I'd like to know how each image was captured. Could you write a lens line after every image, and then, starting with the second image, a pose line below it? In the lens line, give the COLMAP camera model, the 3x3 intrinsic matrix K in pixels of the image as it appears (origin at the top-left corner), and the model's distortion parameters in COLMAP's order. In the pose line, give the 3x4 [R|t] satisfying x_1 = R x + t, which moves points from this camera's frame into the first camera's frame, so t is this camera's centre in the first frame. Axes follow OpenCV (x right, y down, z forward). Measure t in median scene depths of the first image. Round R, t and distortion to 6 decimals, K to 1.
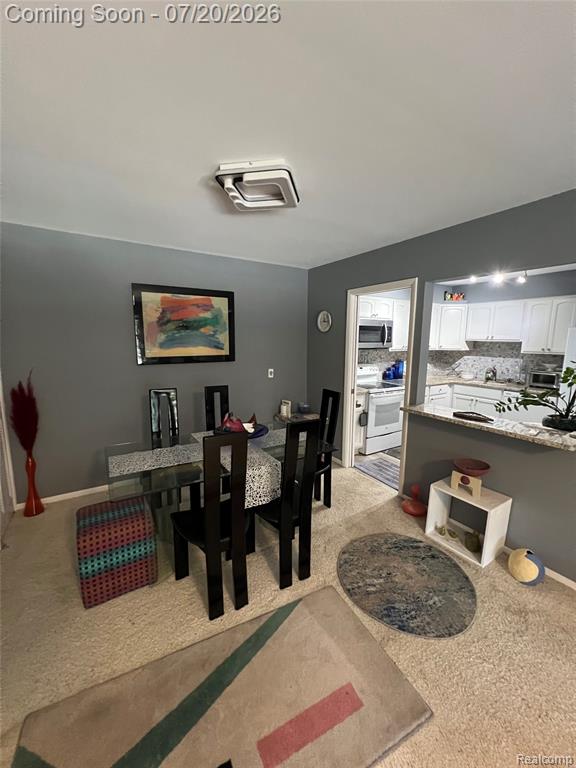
lens RADIAL K [[307.7, 0, 291.3], [0, 307.7, 383.5], [0, 0, 1]] dist [-0.000987, 0.000112]
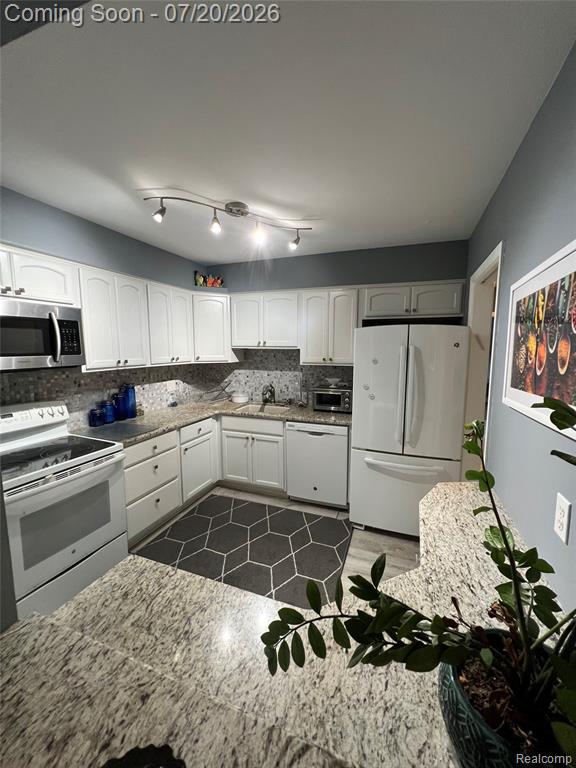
lens RADIAL K [[307.7, 0, 289.5], [0, 307.7, 382.6], [0, 0, 1]] dist [-0.000987, 0.000112]
pose [[0.808020, -0.077799, 0.583995, 0.275308], [0.093882, 0.995580, 0.002734, -0.055722], [-0.581627, 0.052618, 0.811752, 0.391865]]
